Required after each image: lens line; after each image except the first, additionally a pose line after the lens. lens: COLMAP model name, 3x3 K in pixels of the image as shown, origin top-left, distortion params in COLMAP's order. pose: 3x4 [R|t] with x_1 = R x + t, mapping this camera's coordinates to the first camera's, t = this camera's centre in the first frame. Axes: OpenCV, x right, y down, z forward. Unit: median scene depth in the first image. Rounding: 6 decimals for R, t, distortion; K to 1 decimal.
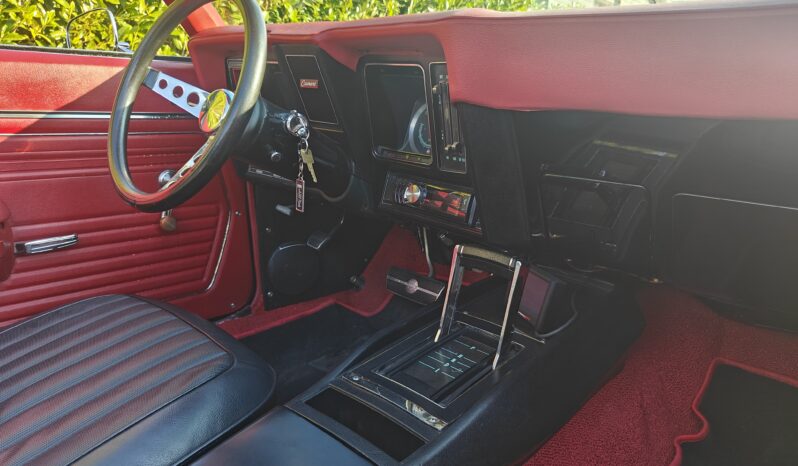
lens RADIAL K [[559.5, 0, 399.0], [0, 559.5, 233.0], [0, 0, 1]] dist [0.003336, 0.008015]
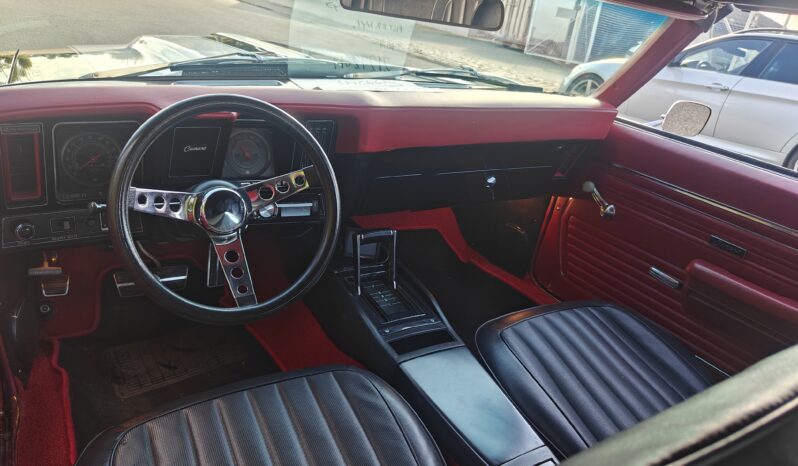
lens RADIAL K [[560.9, 0, 399.0], [0, 560.9, 233.0], [0, 0, 1]] dist [0.002519, 0.006589]
pose [[0.289207, -0.401401, 0.869044, -1.361281], [0.116949, 0.915854, 0.384102, -0.636336], [-0.950096, -0.009451, 0.311815, 0.404163]]
